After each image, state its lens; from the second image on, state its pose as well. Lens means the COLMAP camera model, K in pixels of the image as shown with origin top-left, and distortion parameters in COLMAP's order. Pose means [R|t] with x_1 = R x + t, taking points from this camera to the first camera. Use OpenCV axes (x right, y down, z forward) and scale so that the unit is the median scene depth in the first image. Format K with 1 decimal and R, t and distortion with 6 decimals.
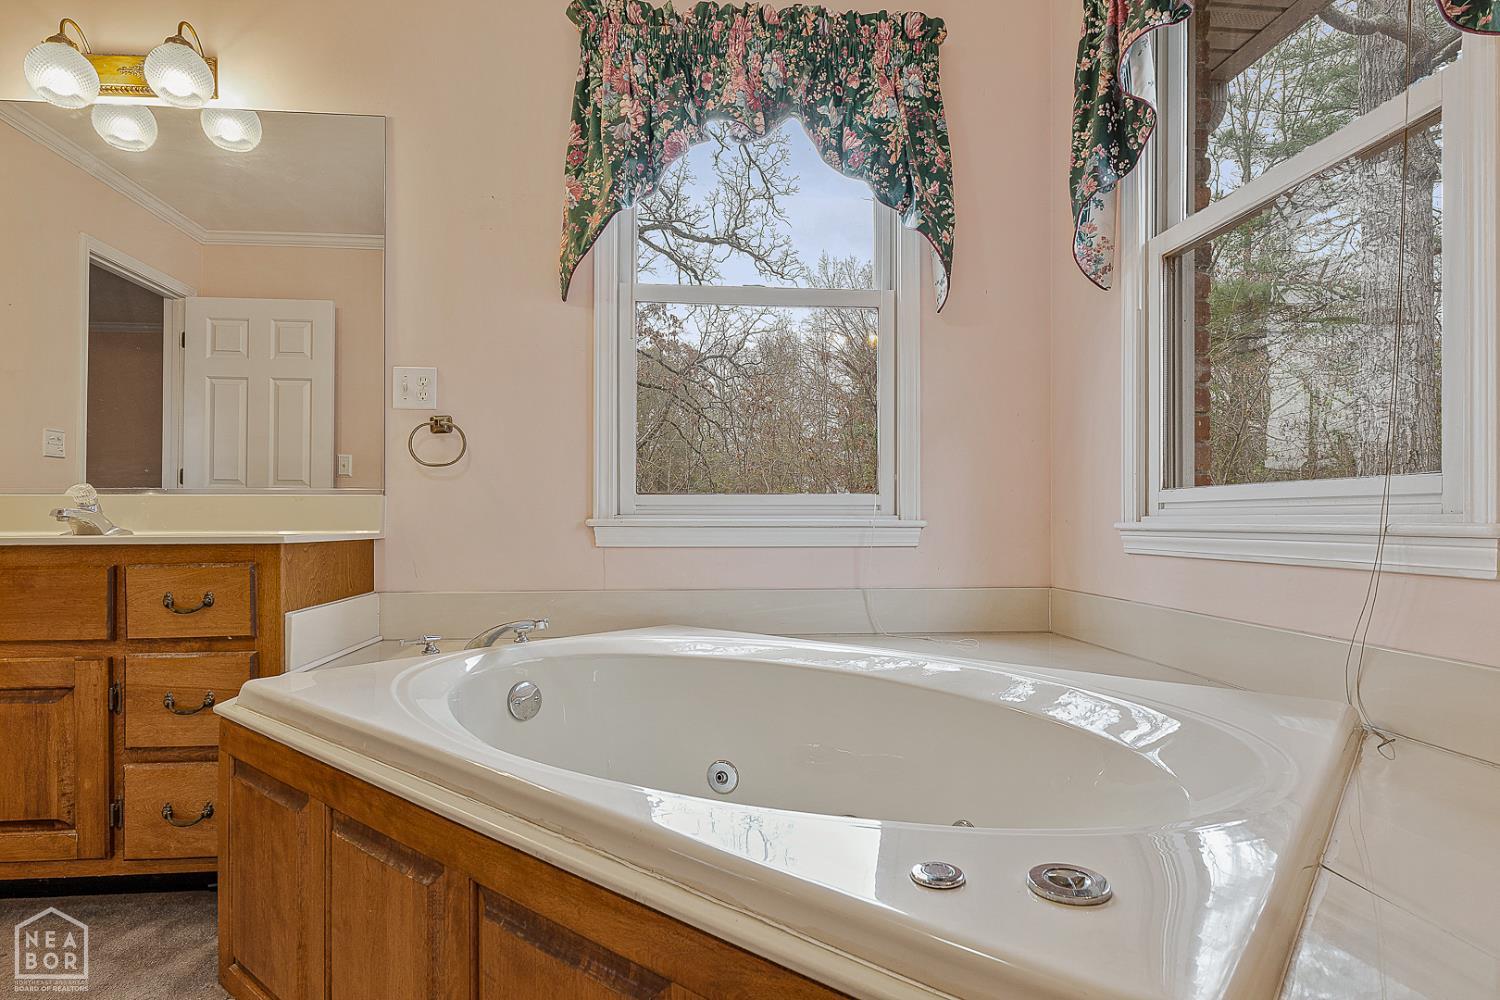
lens RADIAL K [[833.6, 0, 744.0], [0, 833.6, 521.0], [0, 0, 1]] dist [-0.004781, -0.000773]
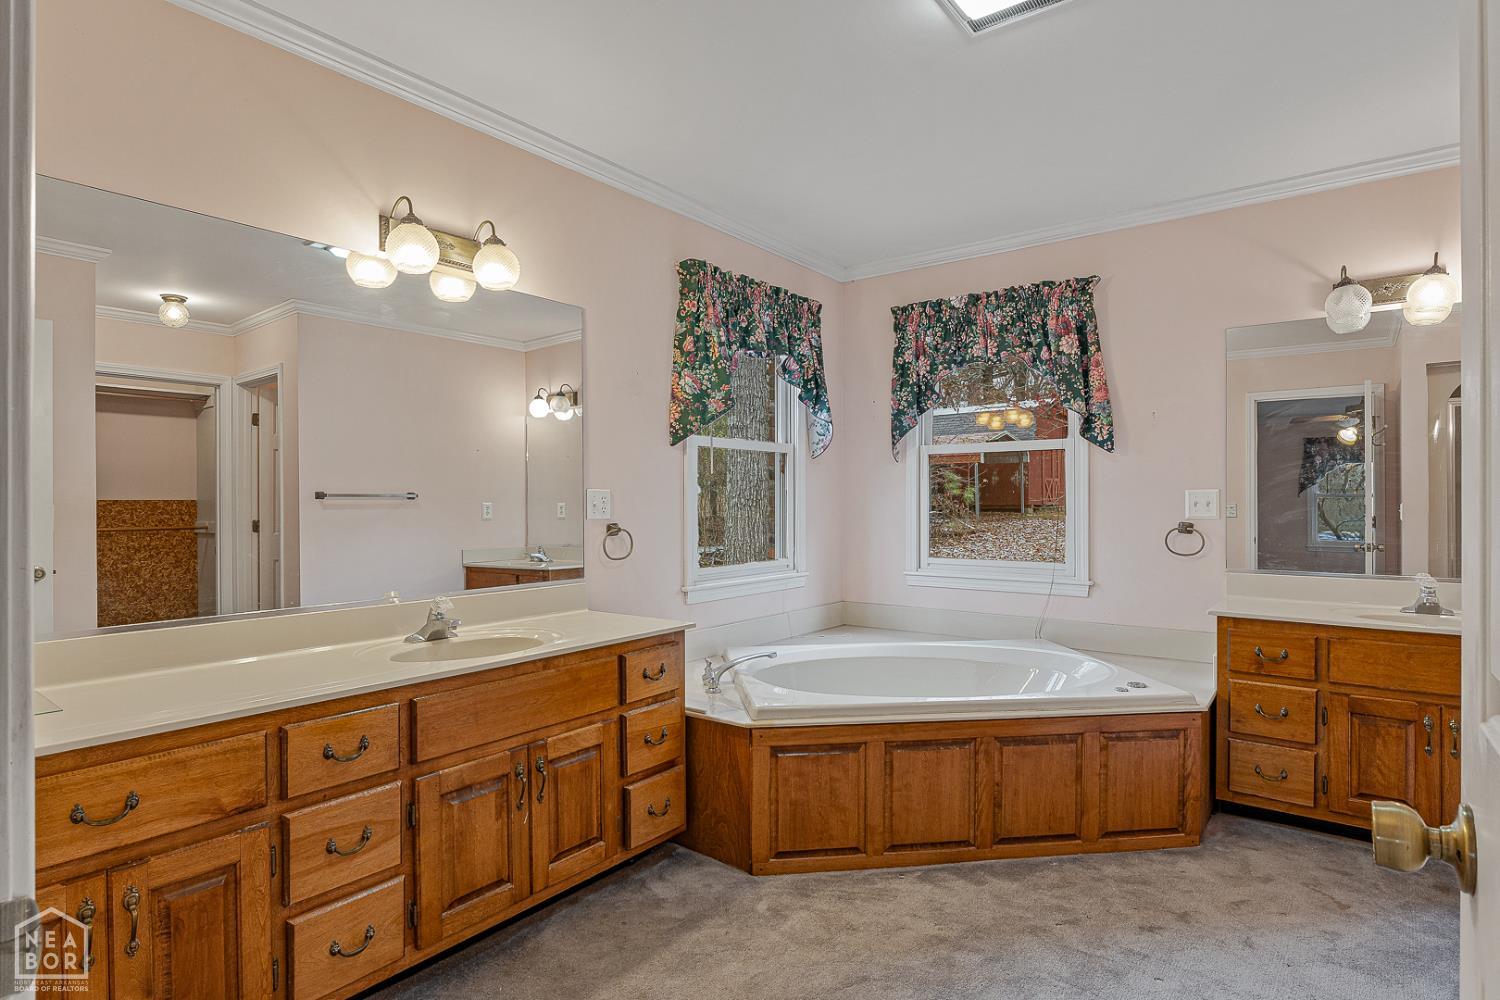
lens RADIAL K [[810.9, 0, 756.8], [0, 810.9, 508.2], [0, 0, 1]] dist [-0.006509, 0.000727]
pose [[0.666933, -0.010208, 0.745048, -1.248309], [0.004310, 0.999942, 0.009843, -0.167466], [-0.745105, -0.003354, 0.666939, -0.112016]]
